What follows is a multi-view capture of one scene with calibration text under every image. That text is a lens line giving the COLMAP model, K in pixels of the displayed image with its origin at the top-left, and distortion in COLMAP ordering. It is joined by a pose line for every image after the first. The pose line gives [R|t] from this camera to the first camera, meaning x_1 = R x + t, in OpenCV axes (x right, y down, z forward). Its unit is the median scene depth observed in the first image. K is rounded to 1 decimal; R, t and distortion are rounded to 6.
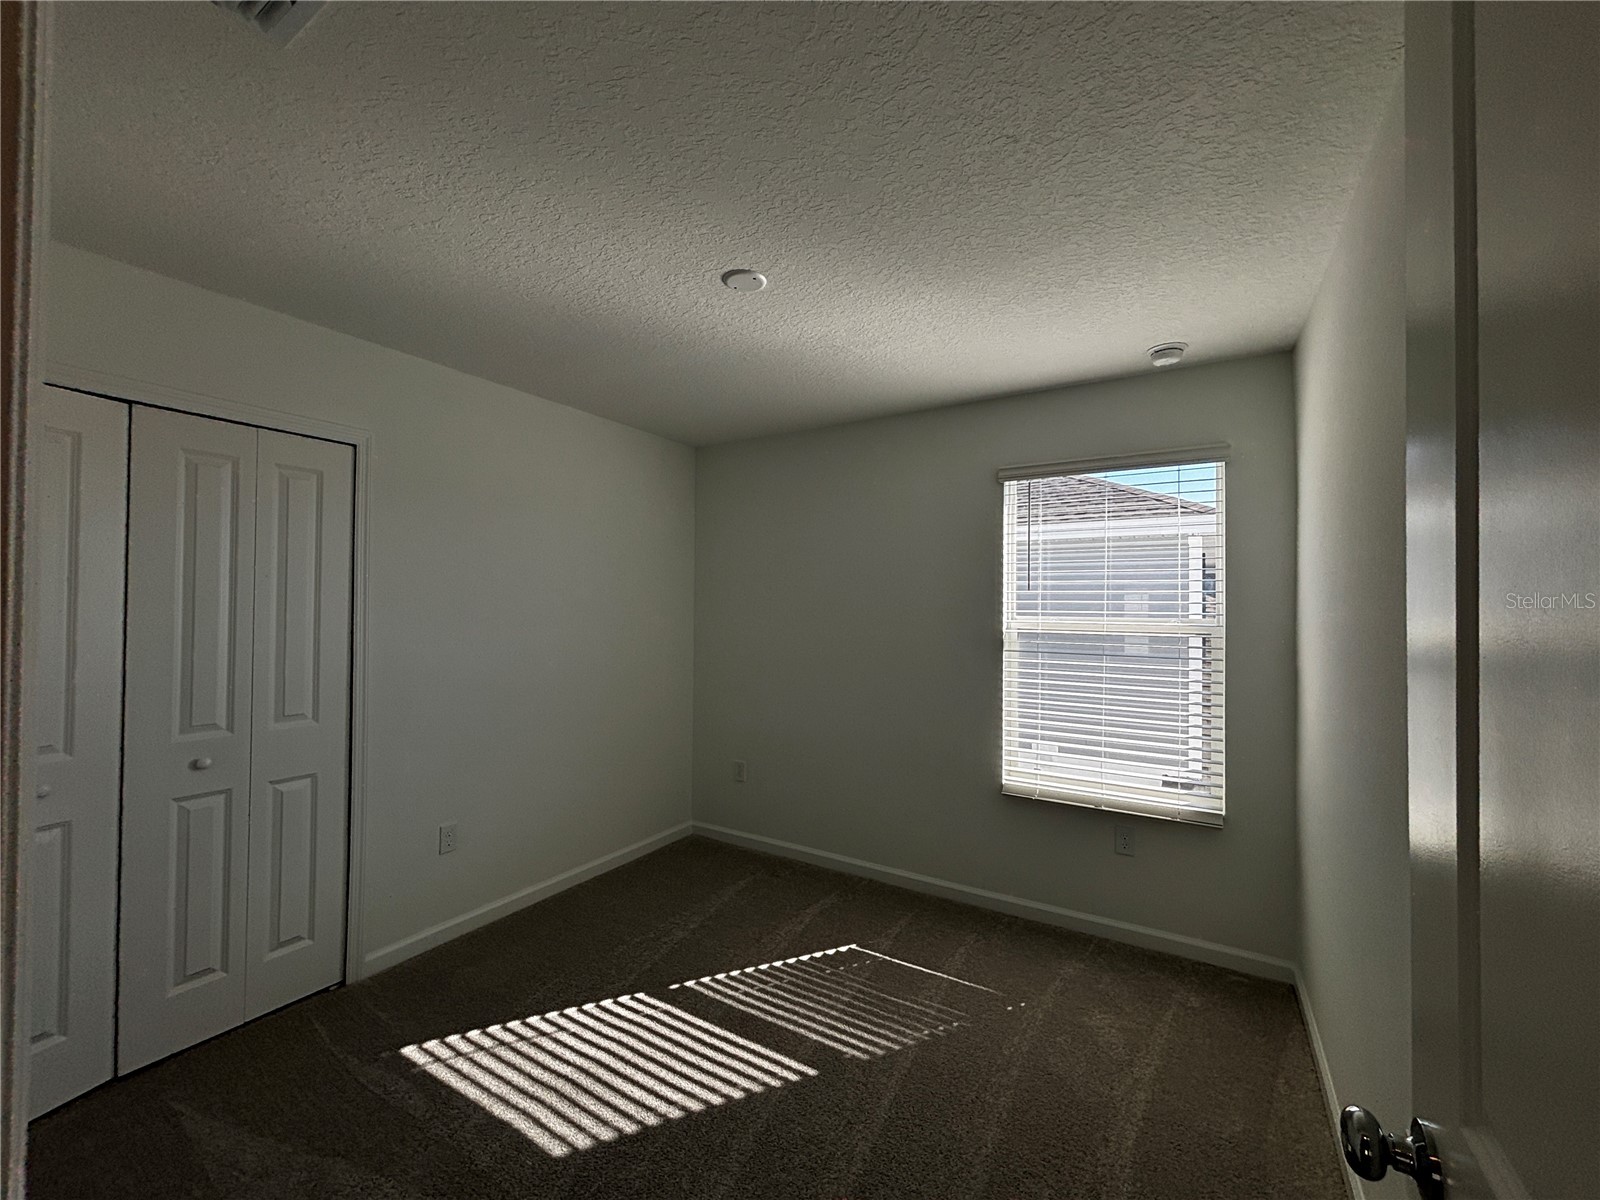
lens RADIAL K [[640.1, 0, 804.1], [0, 640.1, 599.6], [0, 0, 1]] dist [0.000680, -0.000471]
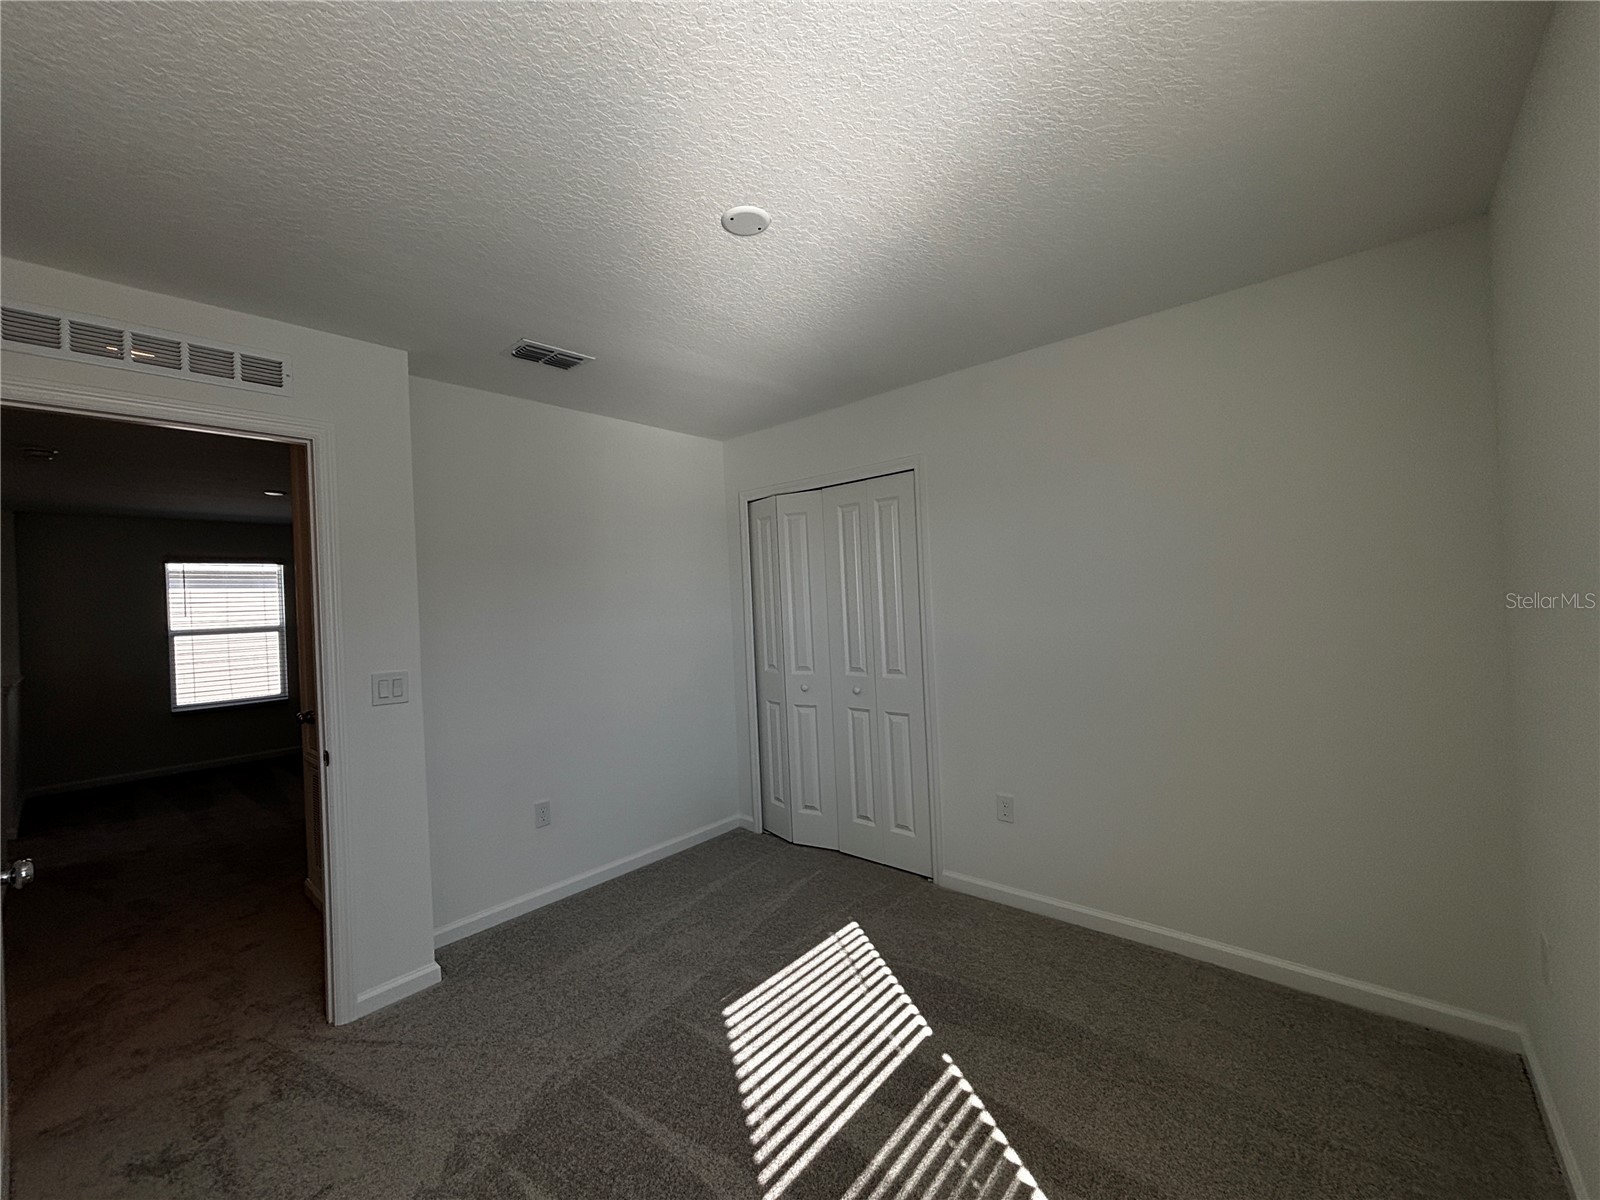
lens RADIAL K [[640.1, 0, 804.1], [0, 640.1, 599.6], [0, 0, 1]] dist [0.000680, -0.000471]
pose [[-0.168639, -0.012244, -0.985602, 0.661932], [0.059988, 0.997942, -0.022661, 0.040374], [0.983851, -0.062946, -0.167557, 1.051340]]
